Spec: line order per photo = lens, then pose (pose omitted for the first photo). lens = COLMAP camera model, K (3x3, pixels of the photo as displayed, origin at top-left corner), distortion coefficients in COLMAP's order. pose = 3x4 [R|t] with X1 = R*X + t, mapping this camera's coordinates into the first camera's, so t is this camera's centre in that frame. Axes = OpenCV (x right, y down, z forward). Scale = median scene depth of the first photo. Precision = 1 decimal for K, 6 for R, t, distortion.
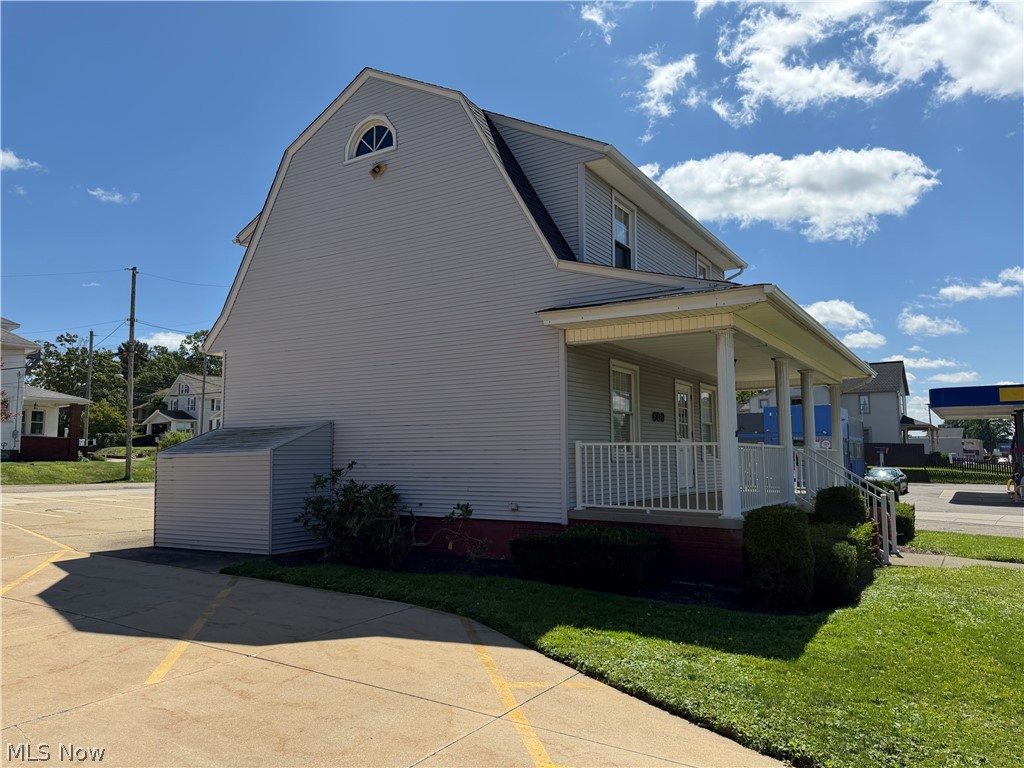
lens RADIAL K [[716.1, 0, 513.6], [0, 716.1, 387.8], [0, 0, 1]] dist [0.085655, -0.114102]
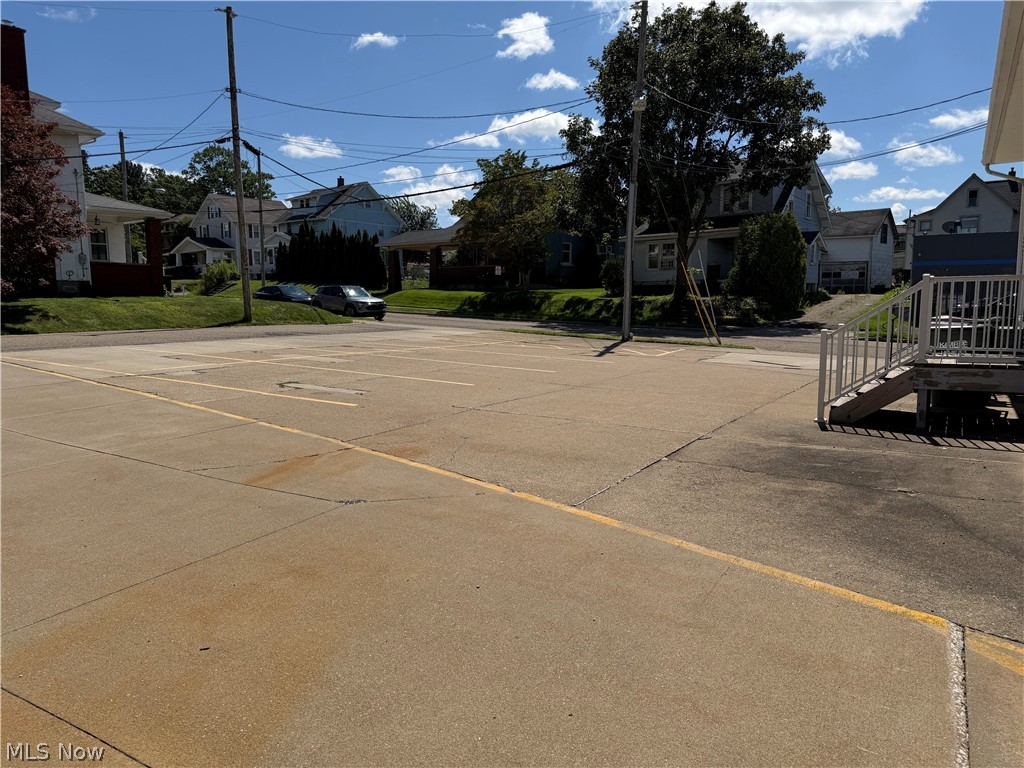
lens RADIAL K [[716.1, 0, 513.6], [0, 716.1, 387.8], [0, 0, 1]] dist [0.085655, -0.114102]
pose [[0.999948, -0.001275, 0.010144, -0.118487], [-0.001039, 0.974386, 0.224881, 0.011511], [-0.010171, -0.224880, 0.974333, 0.117365]]
